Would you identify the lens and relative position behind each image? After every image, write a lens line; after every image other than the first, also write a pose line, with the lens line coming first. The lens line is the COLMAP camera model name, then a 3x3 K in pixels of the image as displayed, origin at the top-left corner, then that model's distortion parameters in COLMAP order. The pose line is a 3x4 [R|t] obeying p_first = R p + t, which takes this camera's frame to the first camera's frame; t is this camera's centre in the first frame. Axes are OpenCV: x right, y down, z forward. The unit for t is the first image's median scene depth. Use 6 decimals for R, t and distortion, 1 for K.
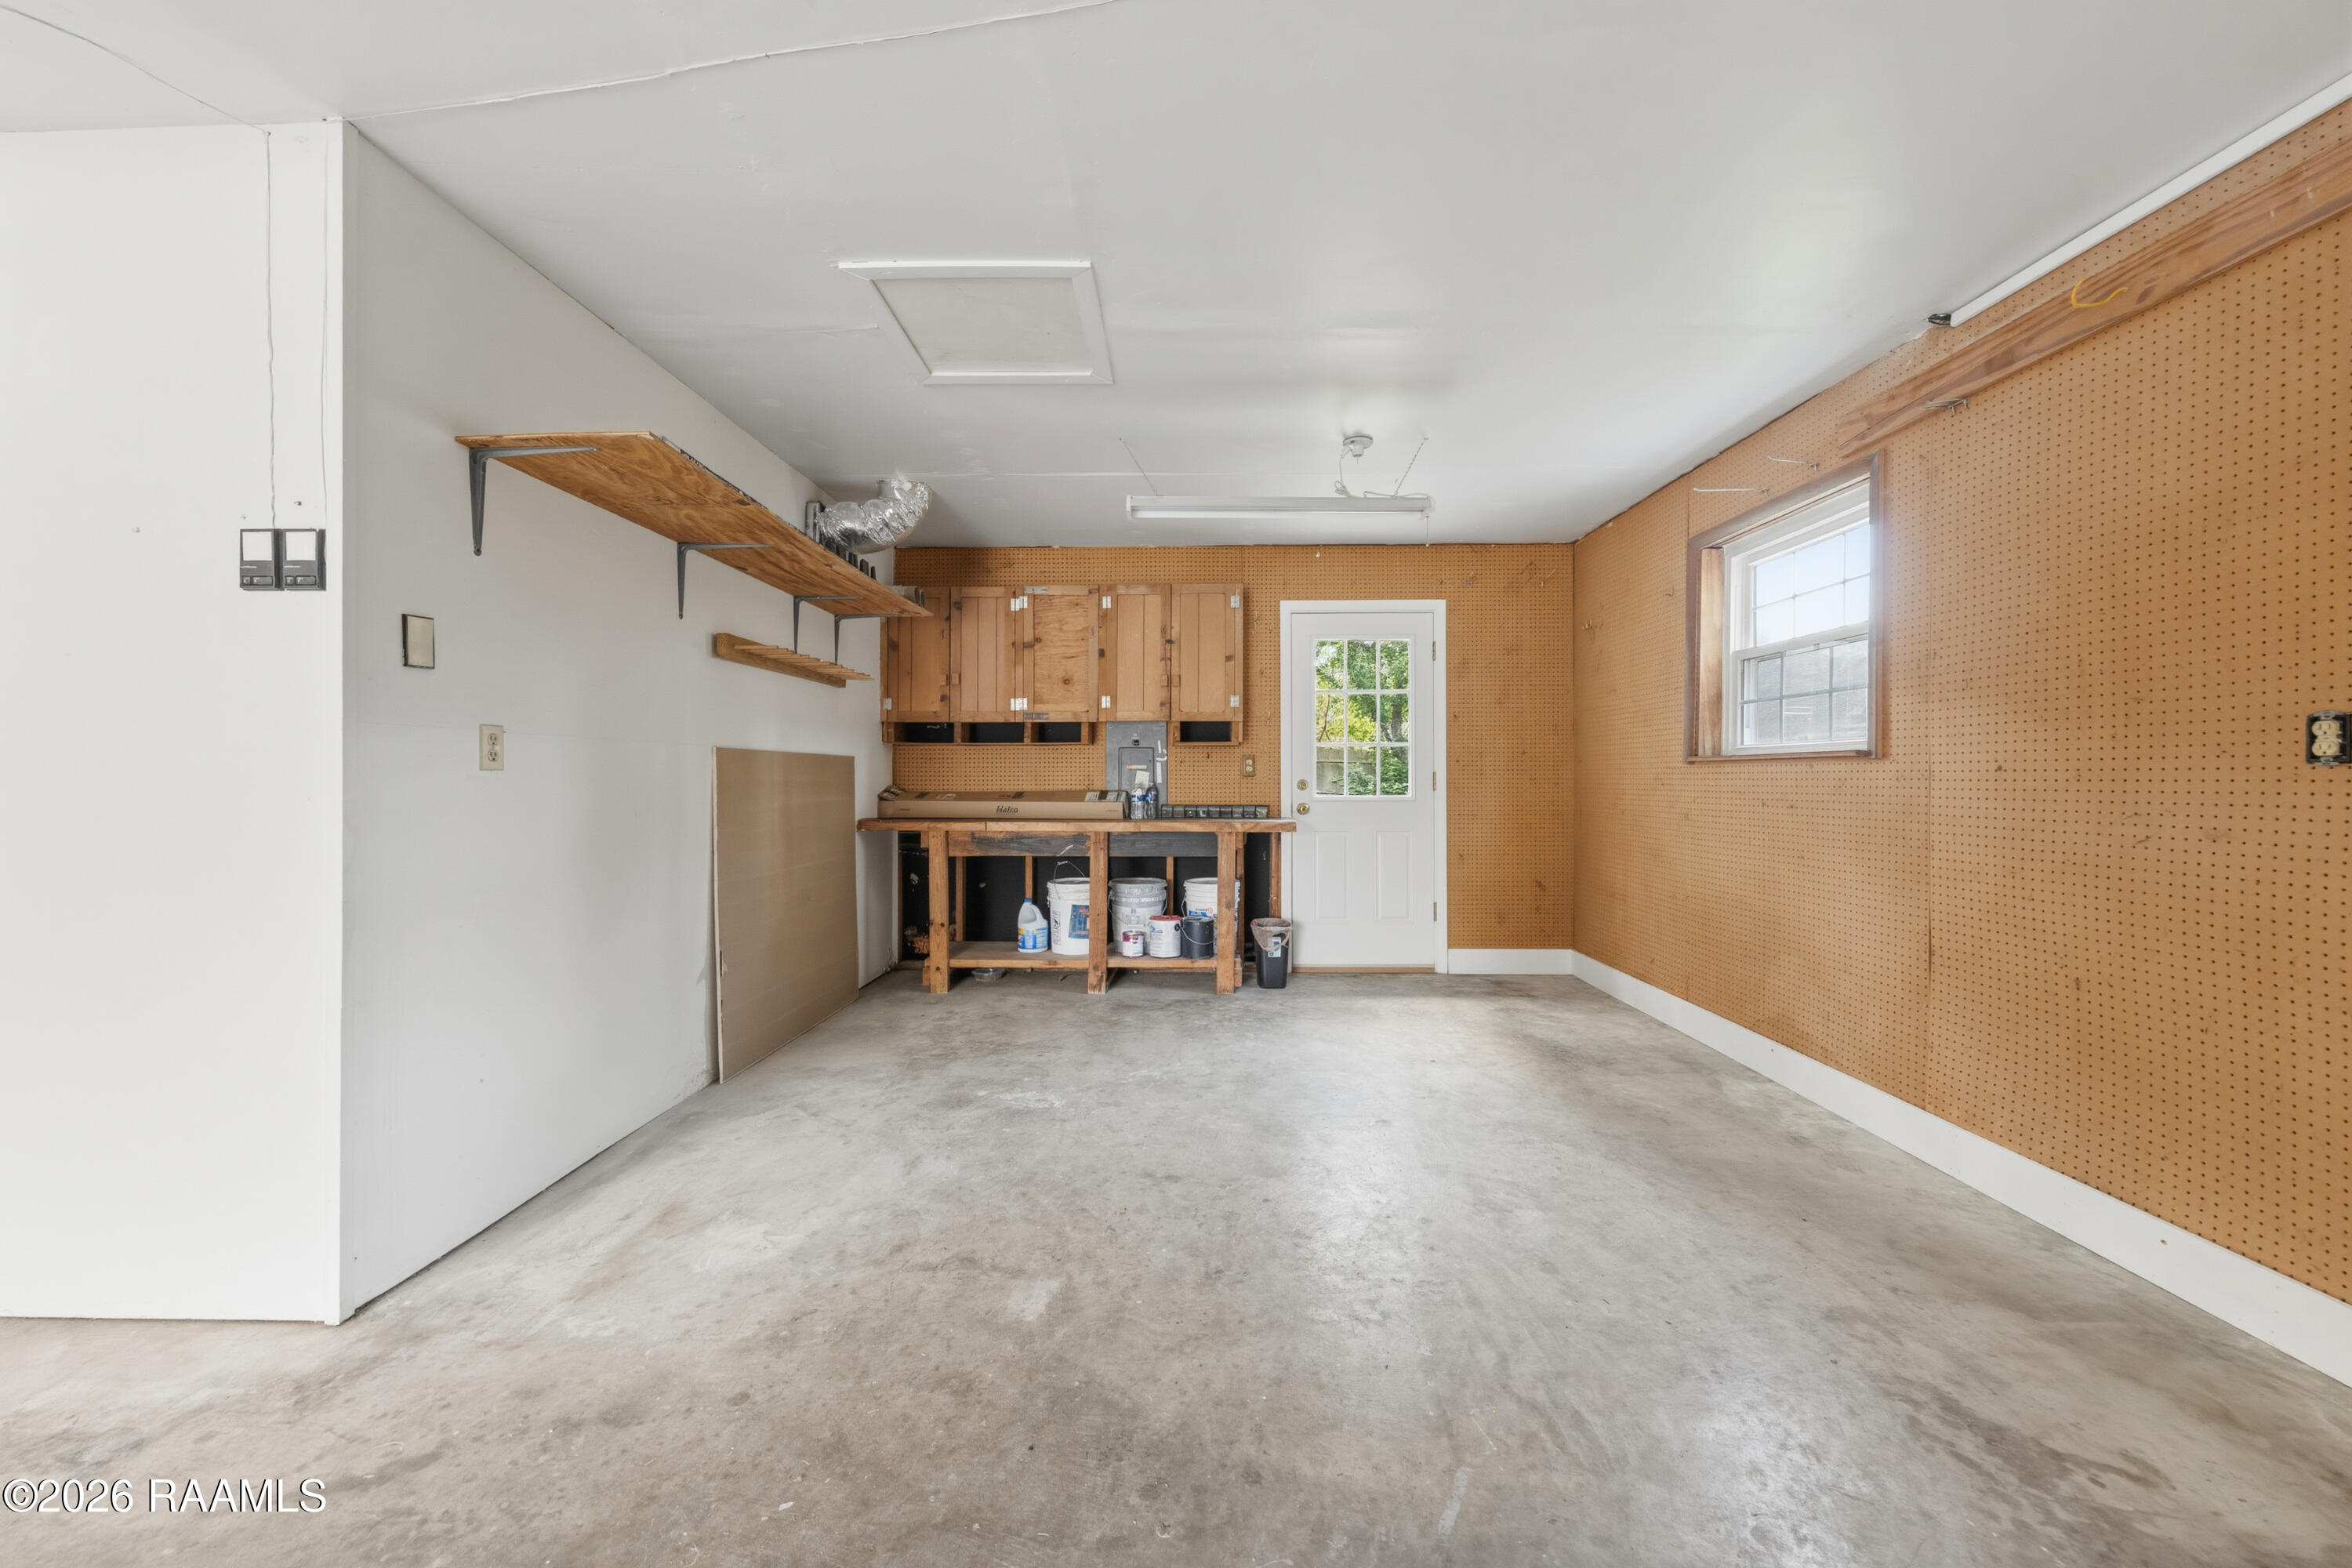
lens RADIAL K [[843.4, 0, 1182.5], [0, 843.4, 773.9], [0, 0, 1]] dist [0.002694, 0.000019]
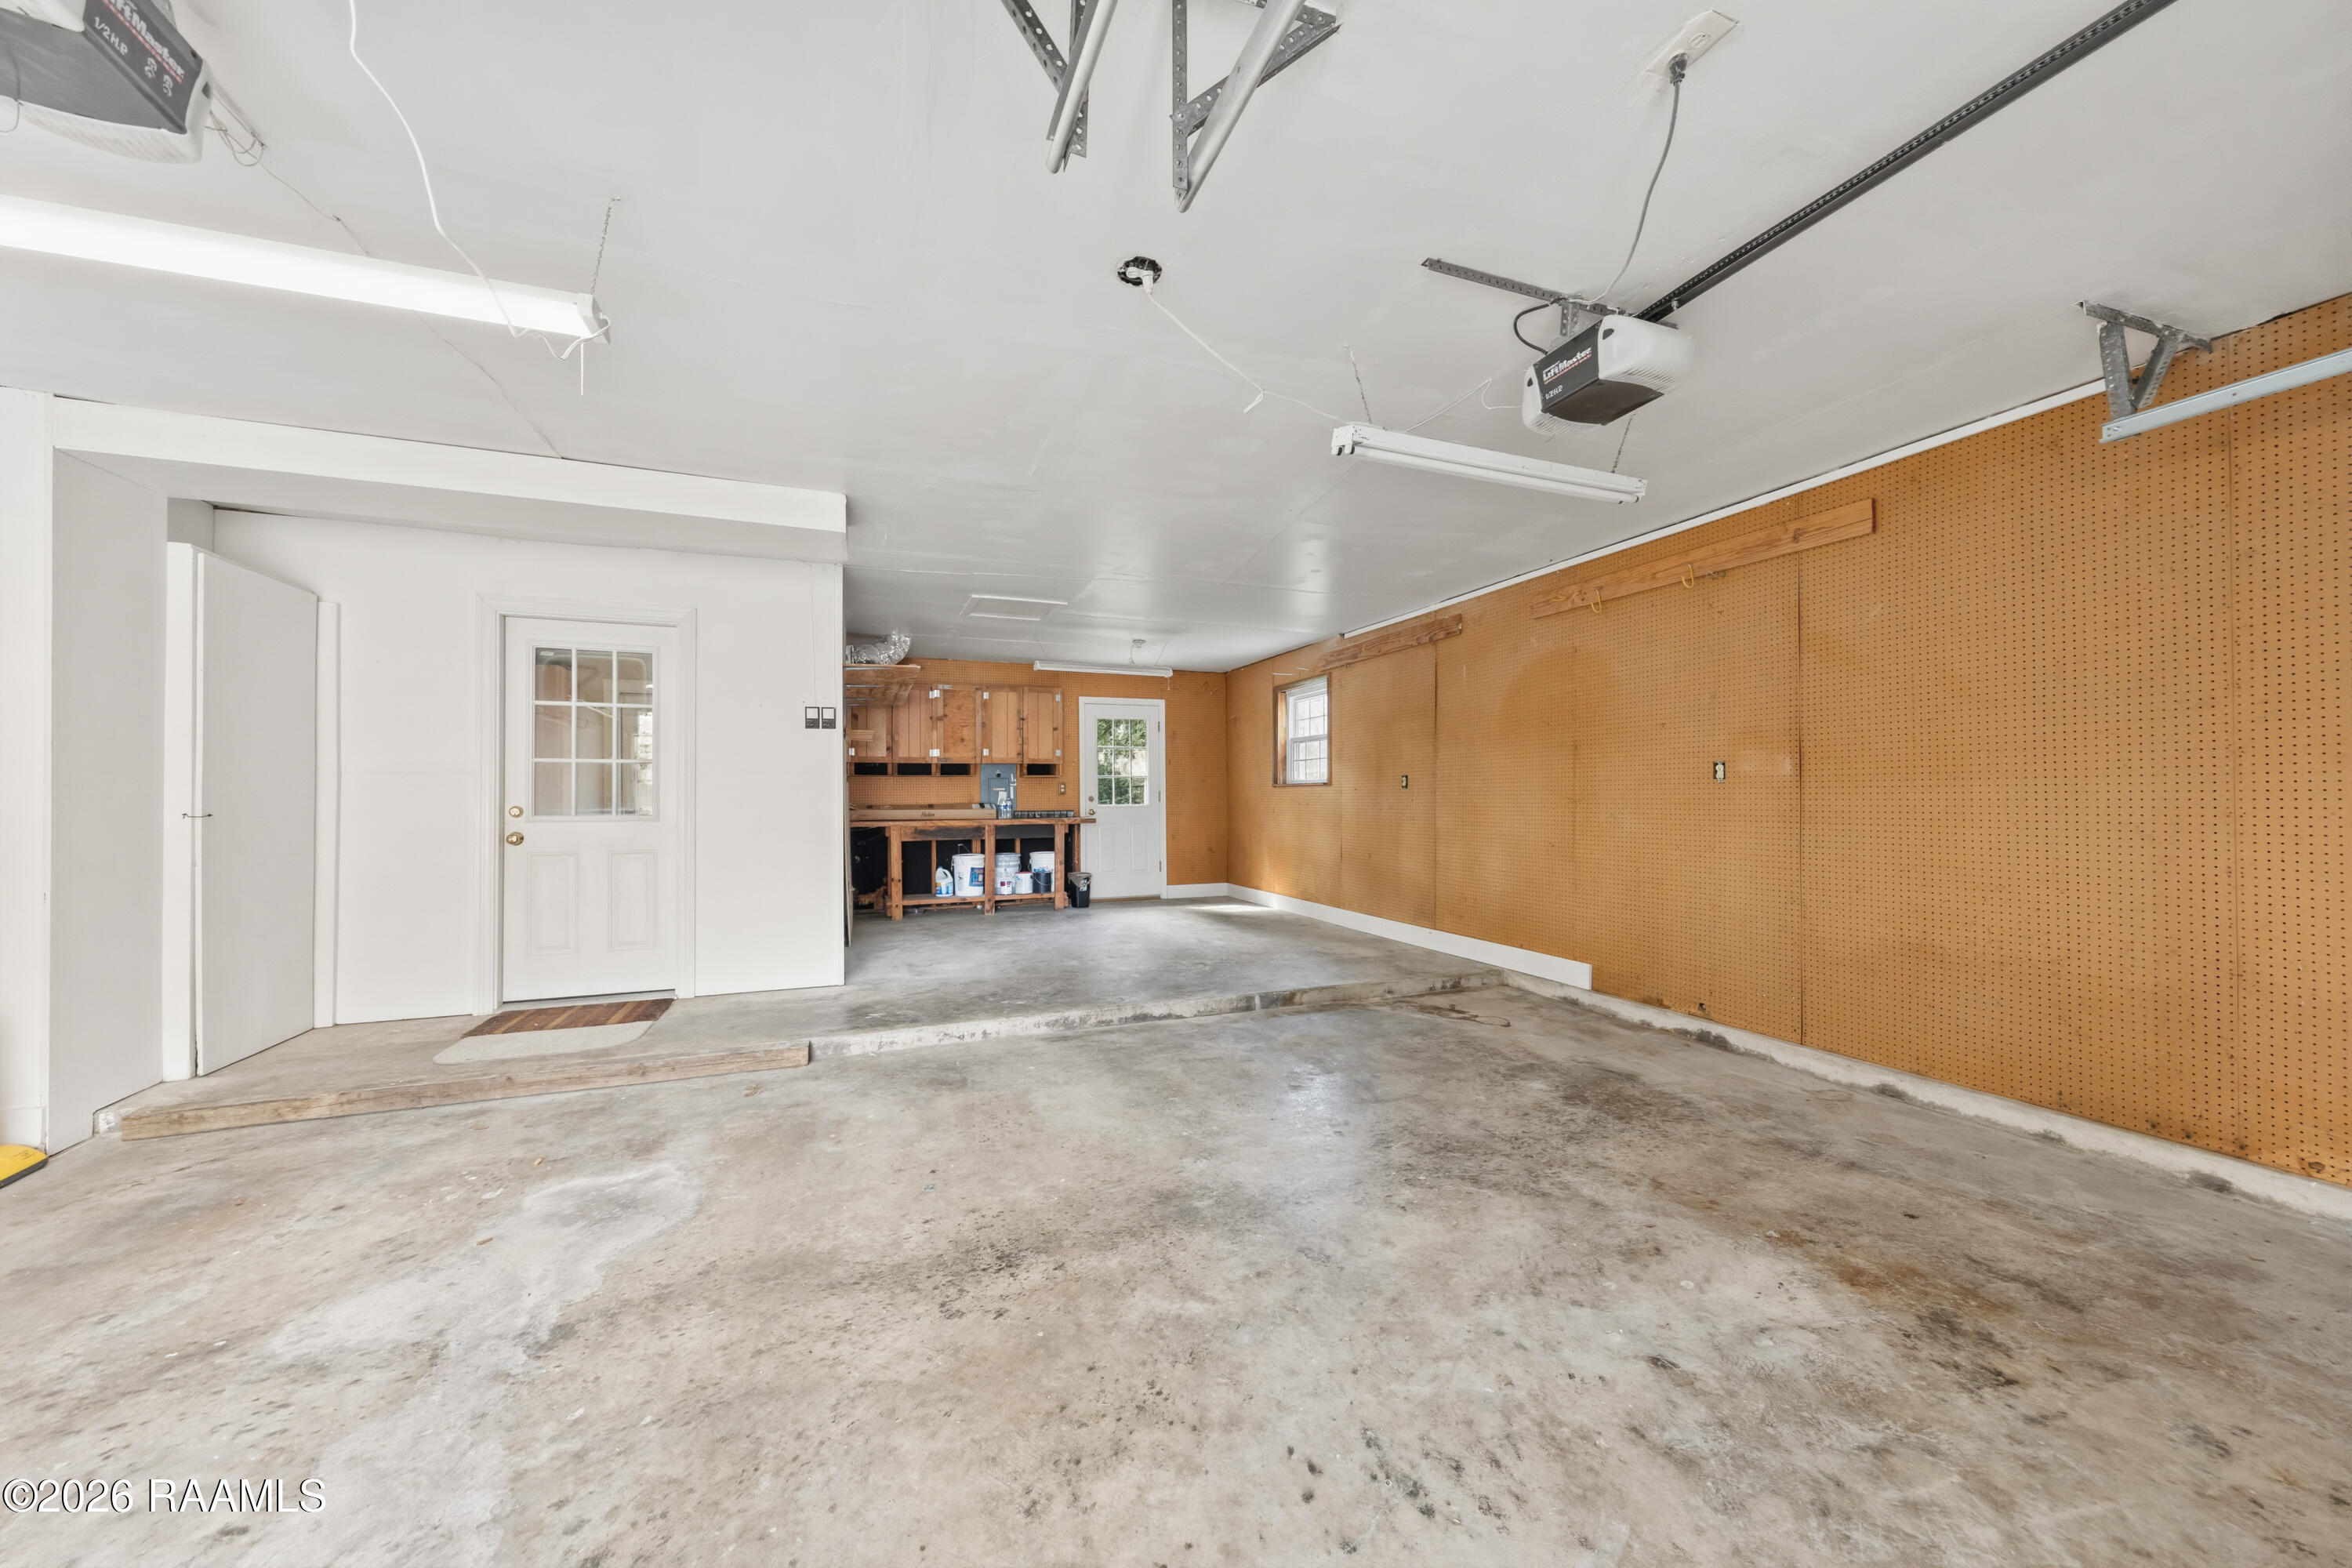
lens RADIAL K [[843.4, 0, 1182.5], [0, 843.4, 773.9], [0, 0, 1]] dist [0.002694, 0.000019]
pose [[0.925588, 0.003994, 0.378511, -0.387224], [0.005251, 0.999713, -0.023389, 0.003263], [-0.378496, 0.023636, 0.925301, -0.801796]]
